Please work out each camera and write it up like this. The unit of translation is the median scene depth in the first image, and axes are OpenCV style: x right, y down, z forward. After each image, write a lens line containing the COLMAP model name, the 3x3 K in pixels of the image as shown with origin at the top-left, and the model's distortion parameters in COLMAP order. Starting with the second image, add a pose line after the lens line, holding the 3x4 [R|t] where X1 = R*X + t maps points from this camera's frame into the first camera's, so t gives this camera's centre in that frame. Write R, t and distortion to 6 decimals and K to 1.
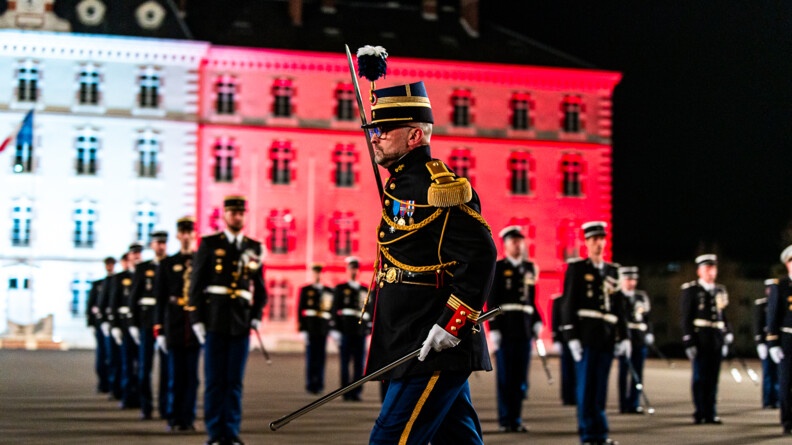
lens RADIAL K [[2087.0, 0, 396.0], [0, 2087.0, 222.5], [0, 0, 1]] dist [-0.017603, -0.974625]
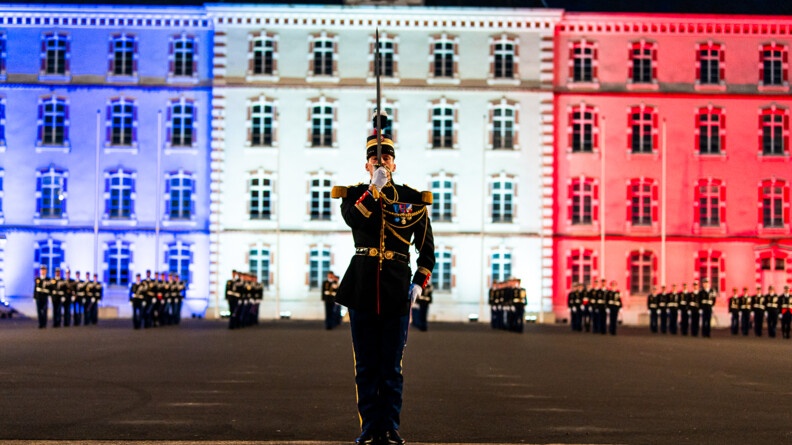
lens RADIAL K [[2087.0, 0, 396.0], [0, 2087.0, 222.5], [0, 0, 1]] dist [-0.017603, -0.974625]
pose [[0.935916, -0.015222, -0.351896, 0.177375], [0.018508, 0.999811, 0.005977, 0.006237], [0.351738, -0.012107, 0.936020, 0.063534]]
